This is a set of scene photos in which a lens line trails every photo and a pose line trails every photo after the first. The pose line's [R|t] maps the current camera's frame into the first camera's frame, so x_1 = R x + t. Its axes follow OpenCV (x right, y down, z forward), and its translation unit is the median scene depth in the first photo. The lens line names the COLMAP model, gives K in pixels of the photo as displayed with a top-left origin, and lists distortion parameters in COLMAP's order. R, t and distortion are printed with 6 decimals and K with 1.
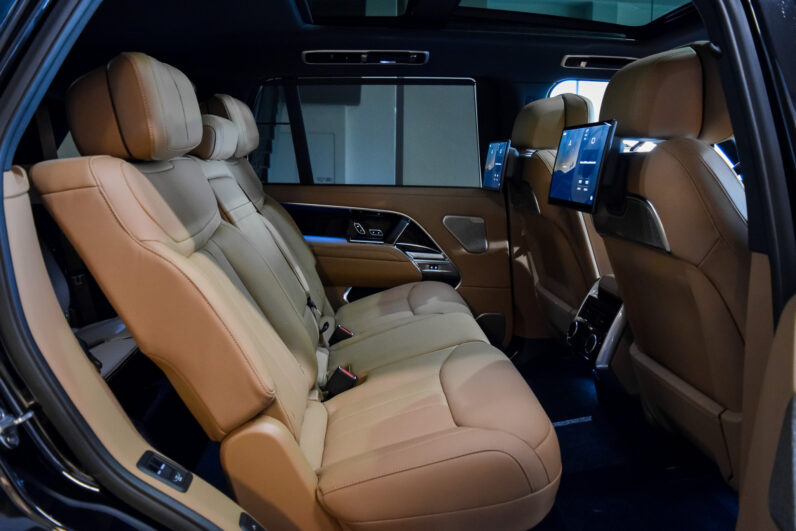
lens RADIAL K [[625.9, 0, 398.0], [0, 625.9, 265.5], [0, 0, 1]] dist [-0.084691, 0.007633]
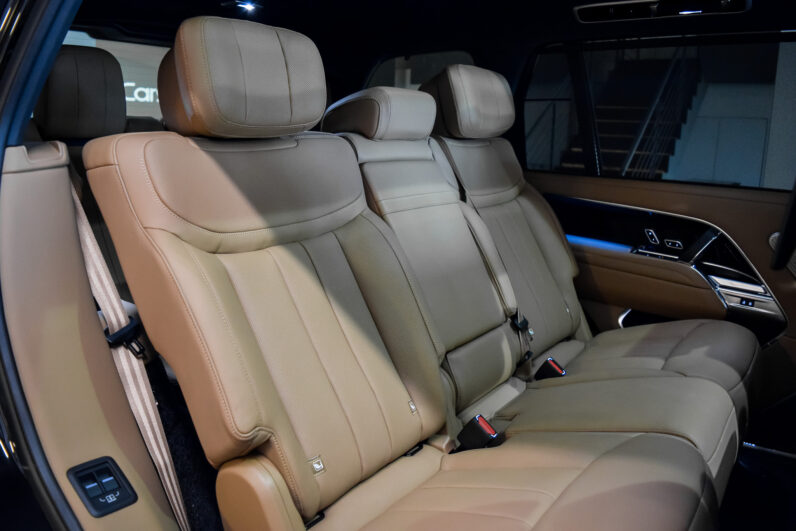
lens RADIAL K [[625.9, 0, 398.0], [0, 625.9, 265.5], [0, 0, 1]] dist [-0.084691, 0.007633]
pose [[0.773196, 0.142349, -0.617984, 0.185382], [-0.126016, 0.989536, 0.070267, -0.040845], [0.621520, 0.023546, 0.783044, 0.229051]]
